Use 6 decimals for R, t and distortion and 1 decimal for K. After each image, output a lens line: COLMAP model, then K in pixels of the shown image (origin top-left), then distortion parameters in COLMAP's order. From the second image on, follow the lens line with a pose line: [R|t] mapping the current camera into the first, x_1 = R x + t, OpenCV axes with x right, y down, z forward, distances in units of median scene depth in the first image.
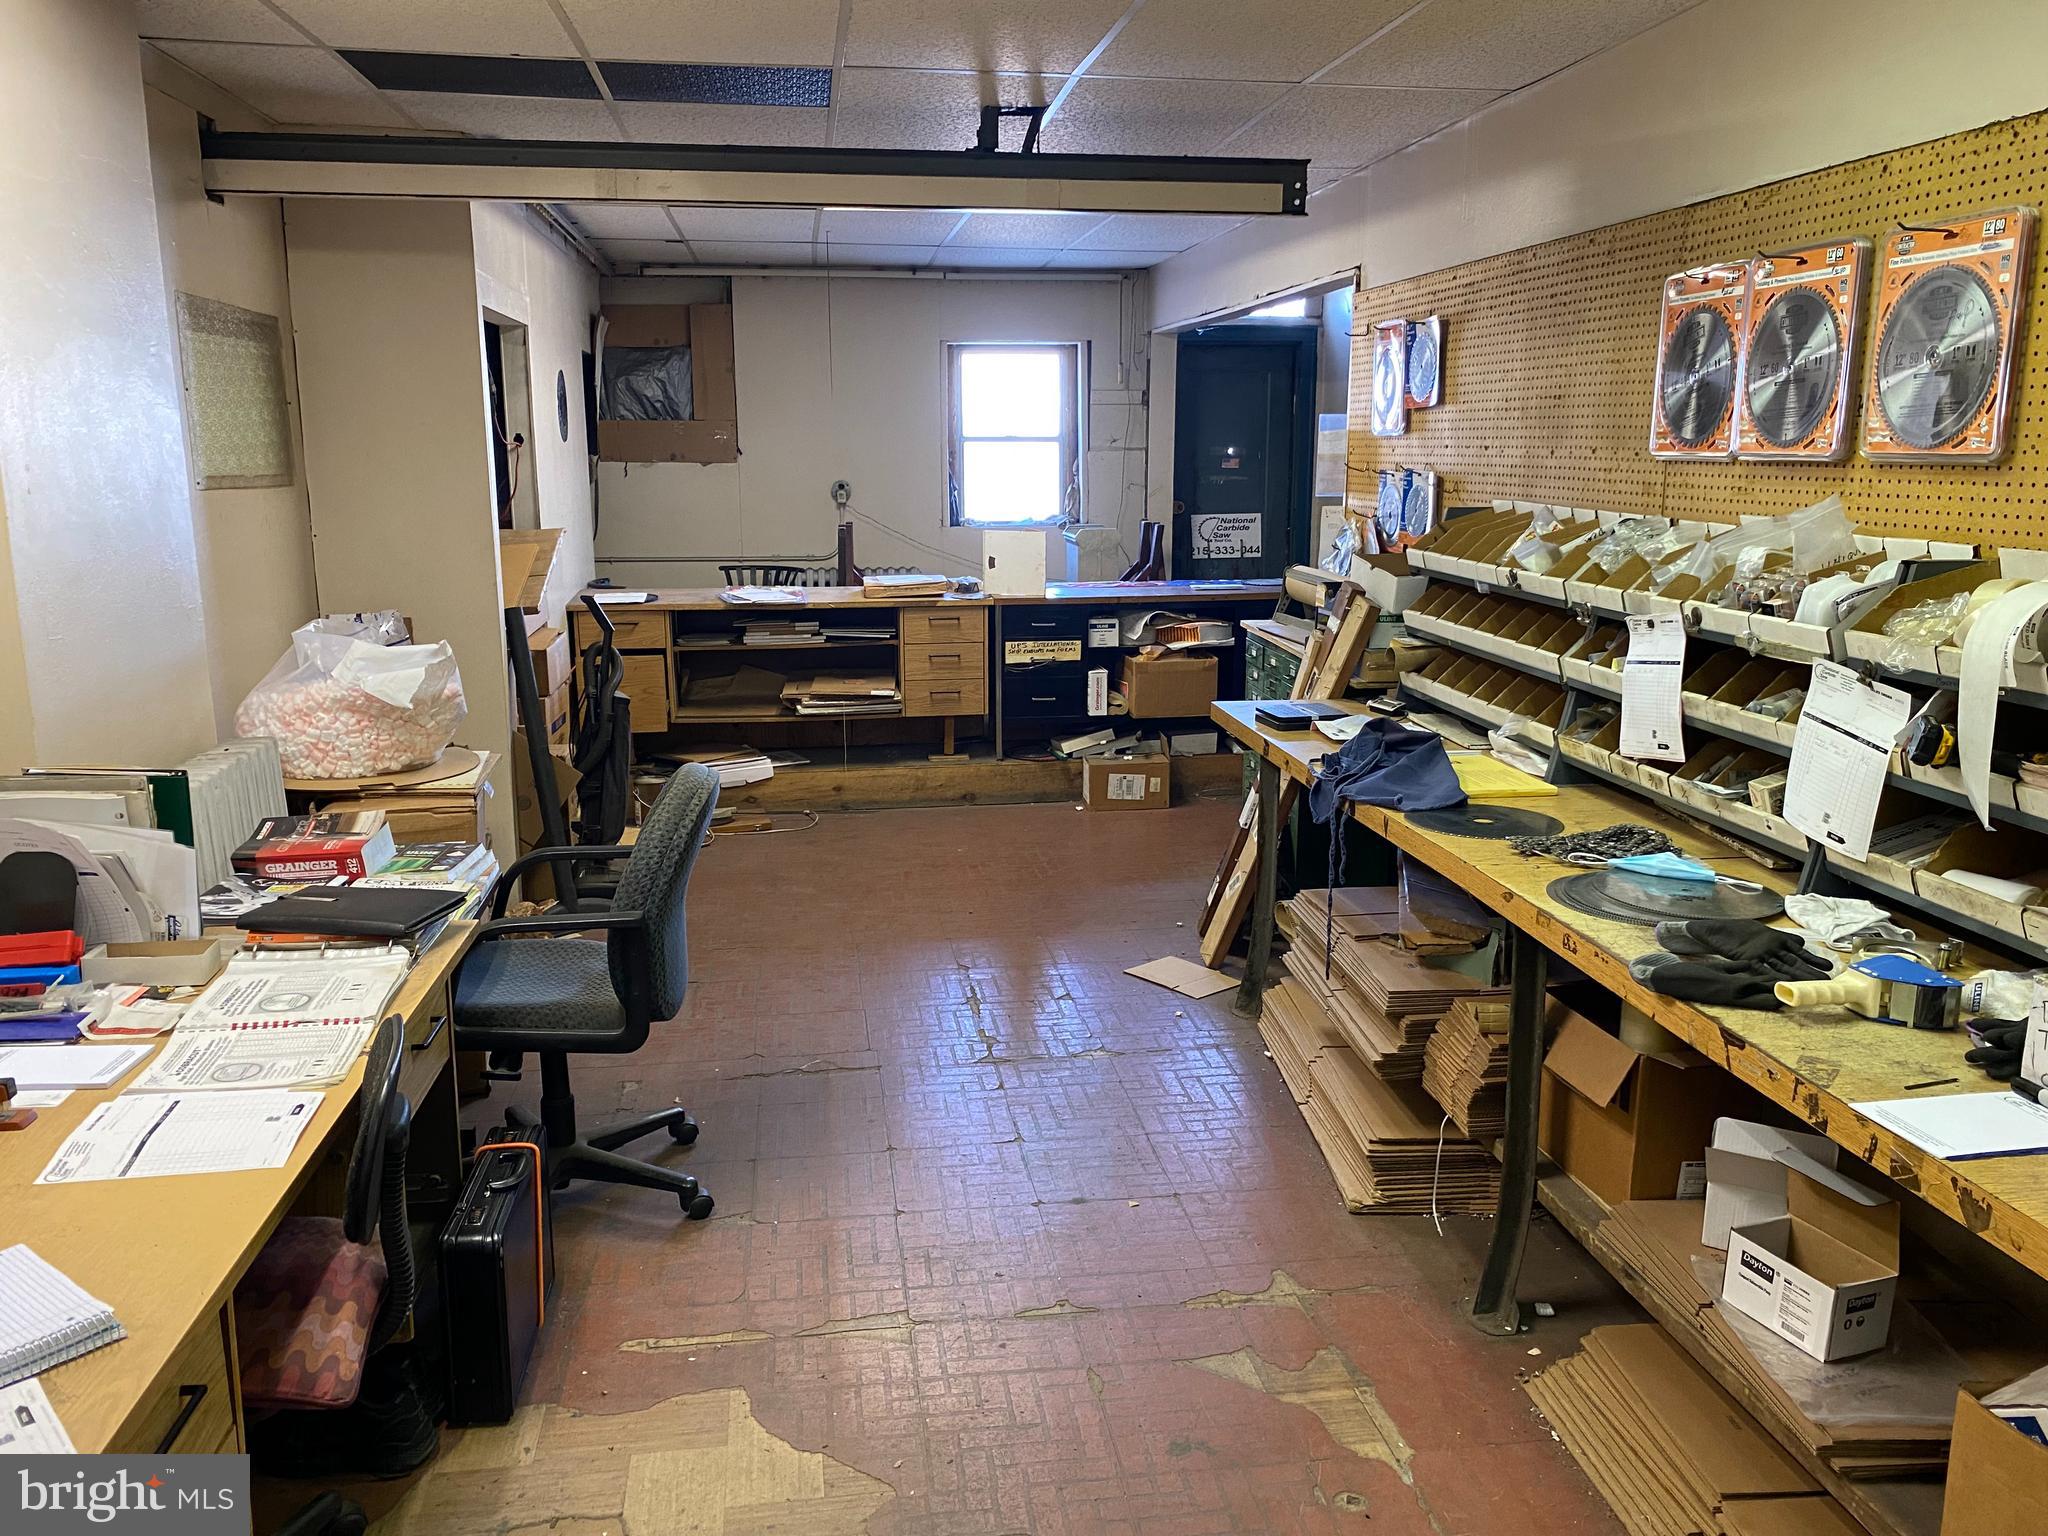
lens RADIAL K [[1565.9, 0, 1030.0], [0, 1565.9, 763.9], [0, 0, 1]] dist [0.037274, -0.034915]
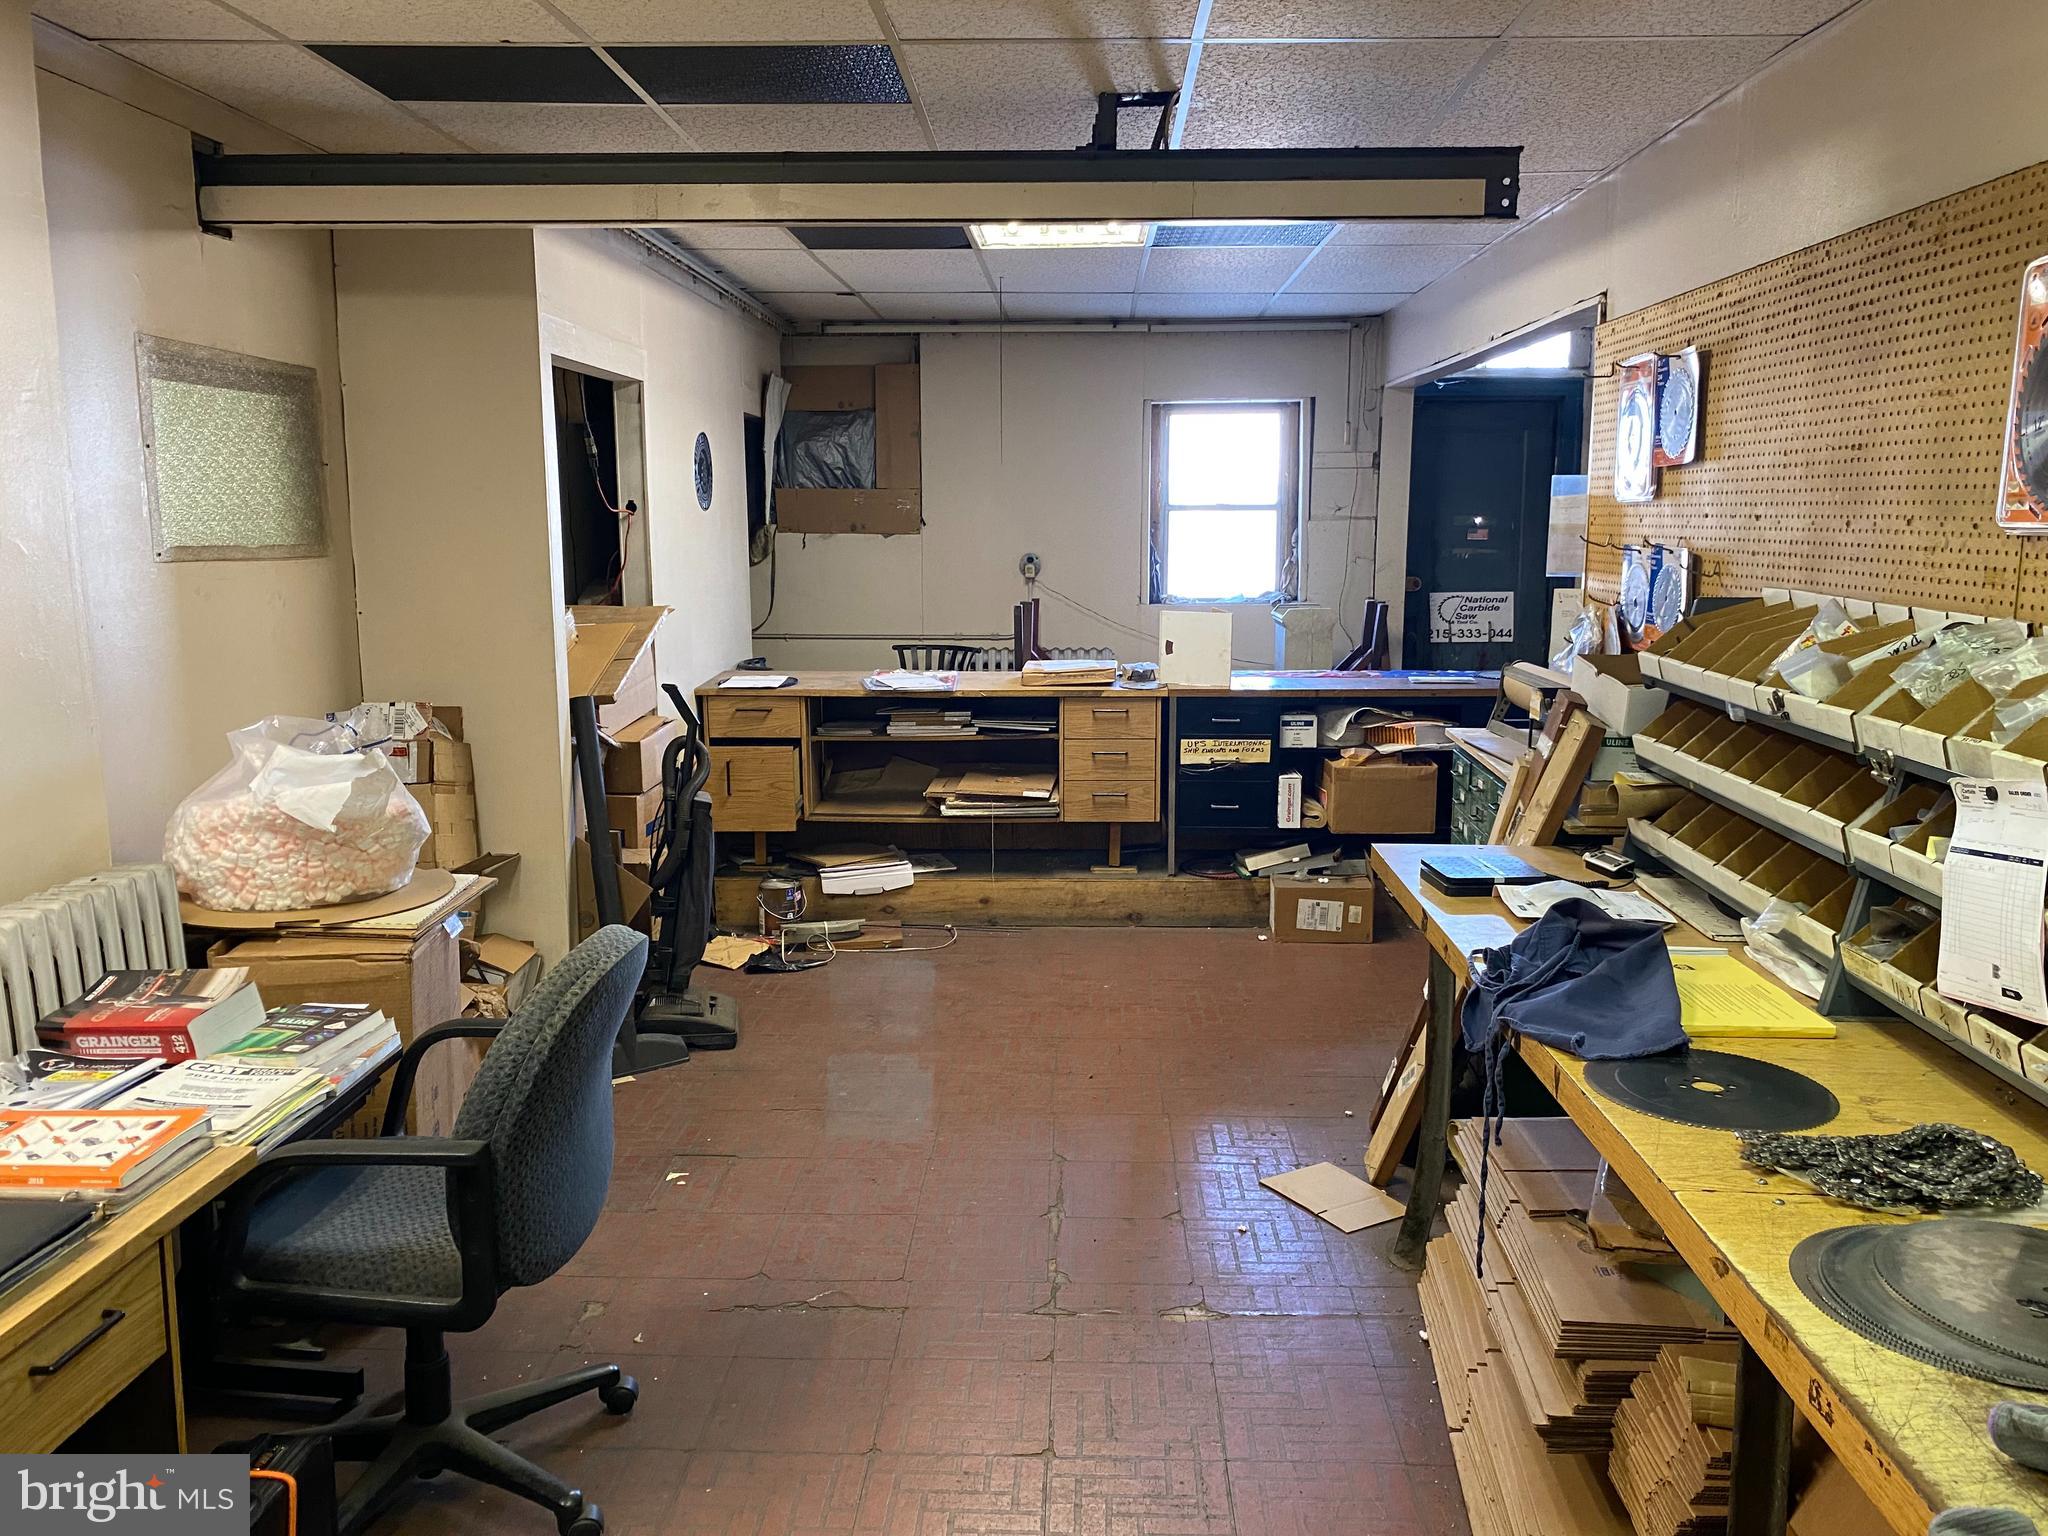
lens RADIAL K [[1565.9, 0, 1043.5], [0, 1565.9, 766.7], [0, 0, 1]] dist [0.037274, -0.034915]
pose [[0.985037, 0.029780, -0.169748, 0.084358], [-0.036805, 0.998585, -0.038388, -0.040888], [0.168365, 0.044061, 0.984740, 0.207162]]
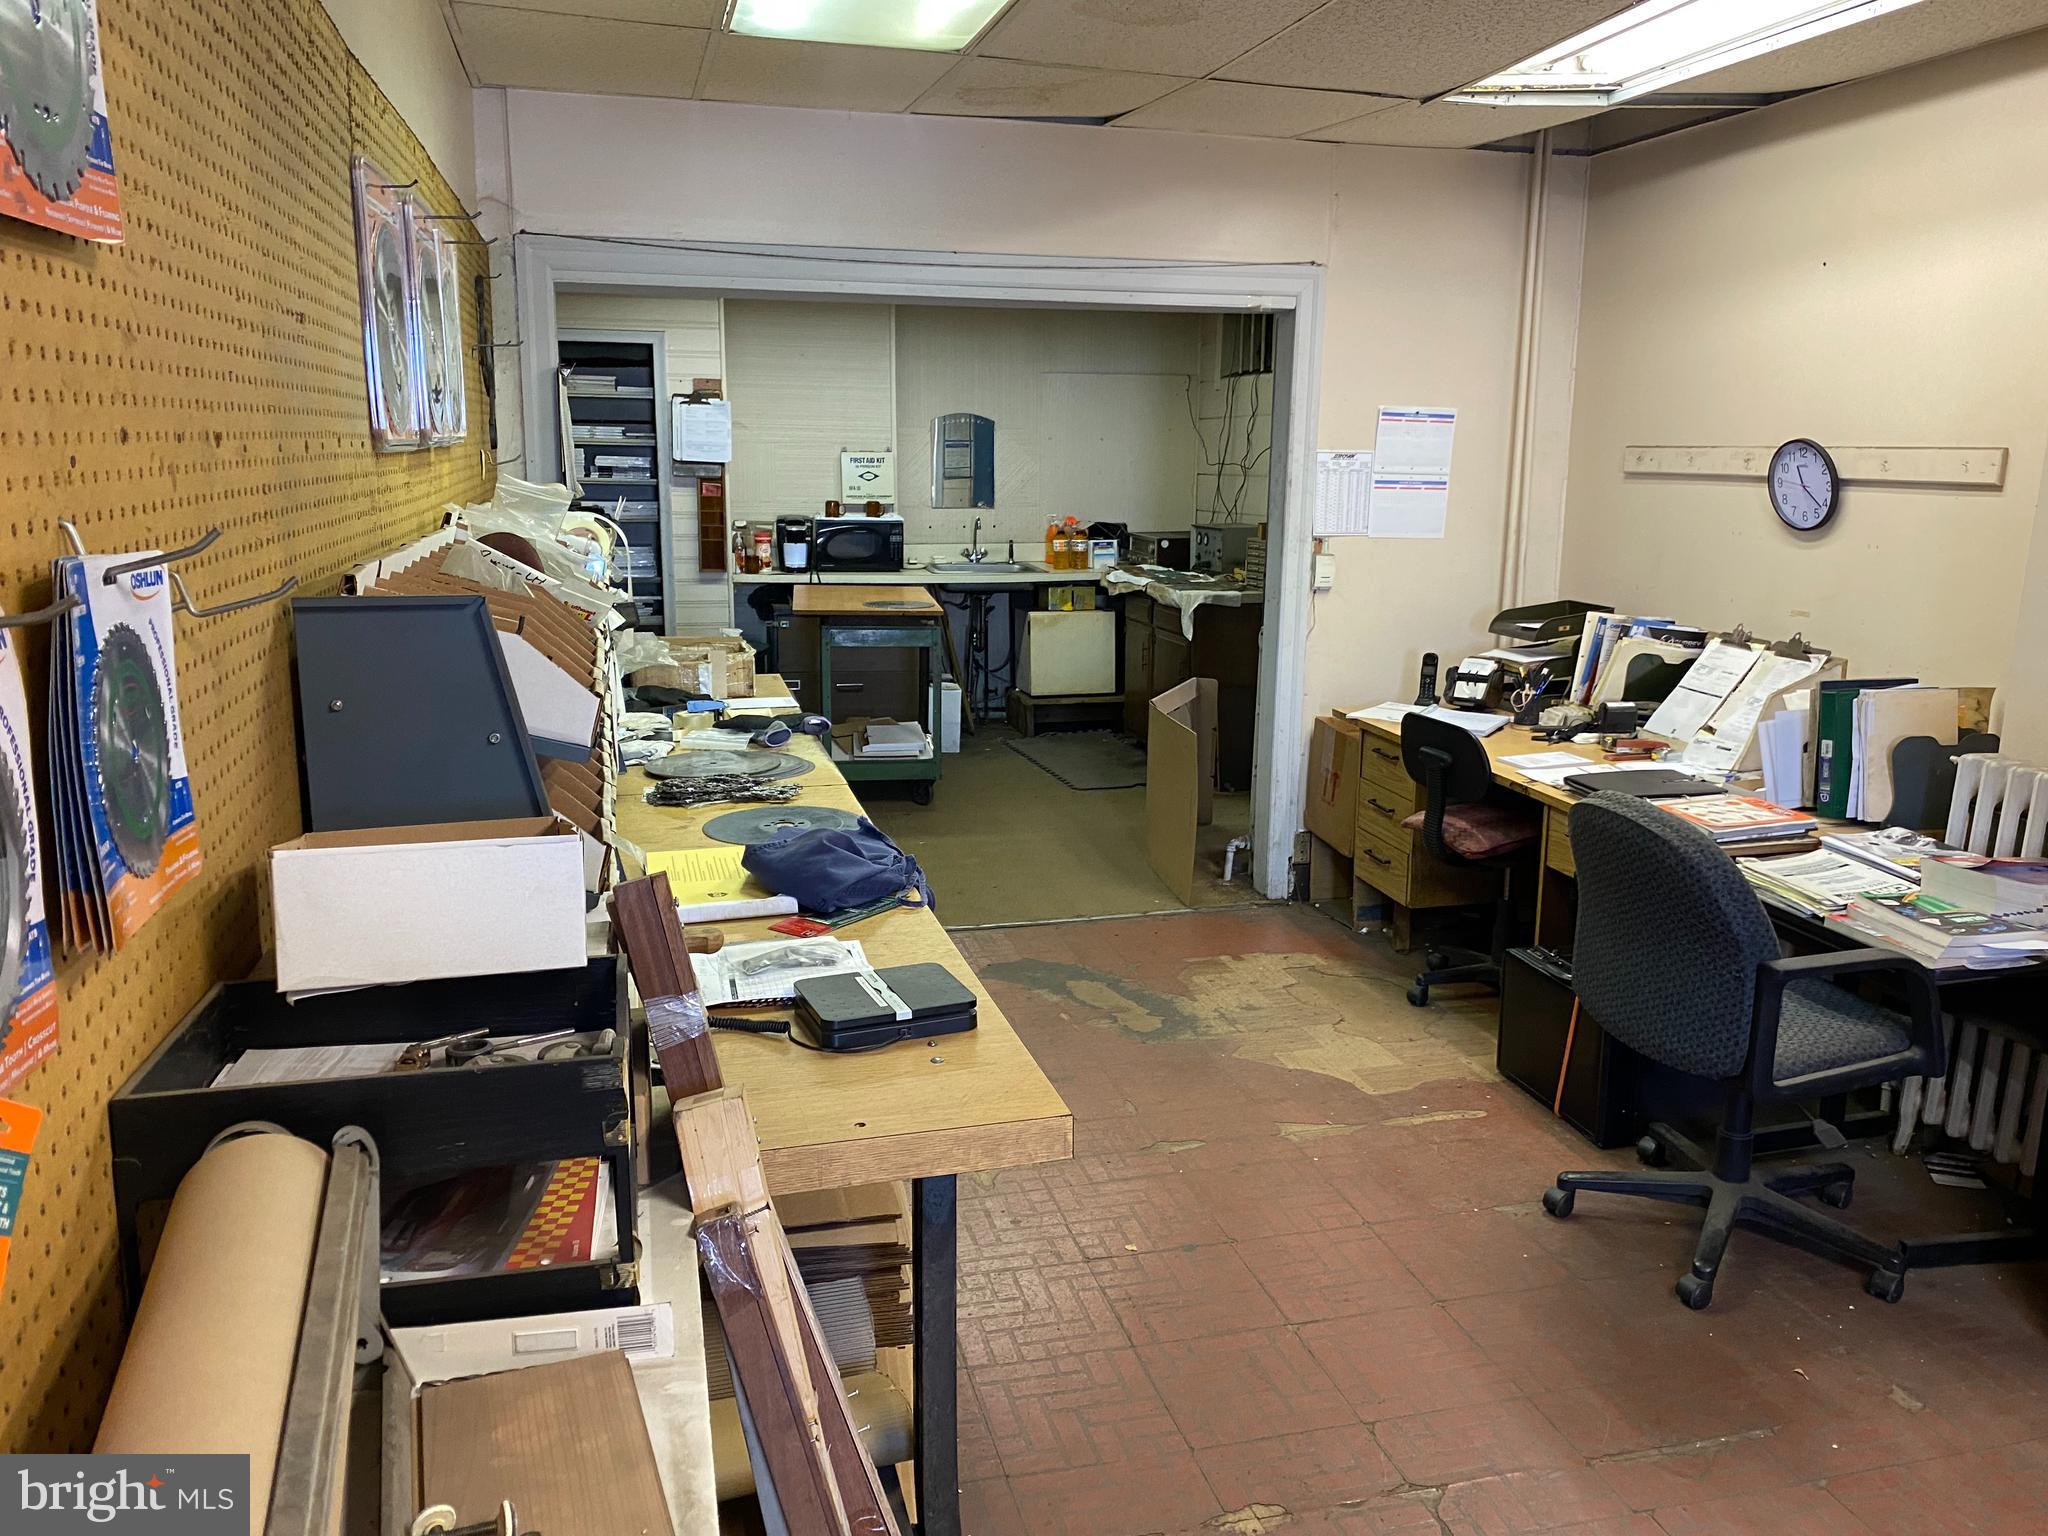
lens RADIAL K [[1565.9, 0, 1026.7], [0, 1565.9, 766.7], [0, 0, 1]] dist [0.037274, -0.034915]
pose [[-0.993876, 0.010123, -0.110034, 0.172881], [-0.034653, 0.917006, 0.397365, -0.274886], [0.104925, 0.398744, -0.911040, 1.345978]]
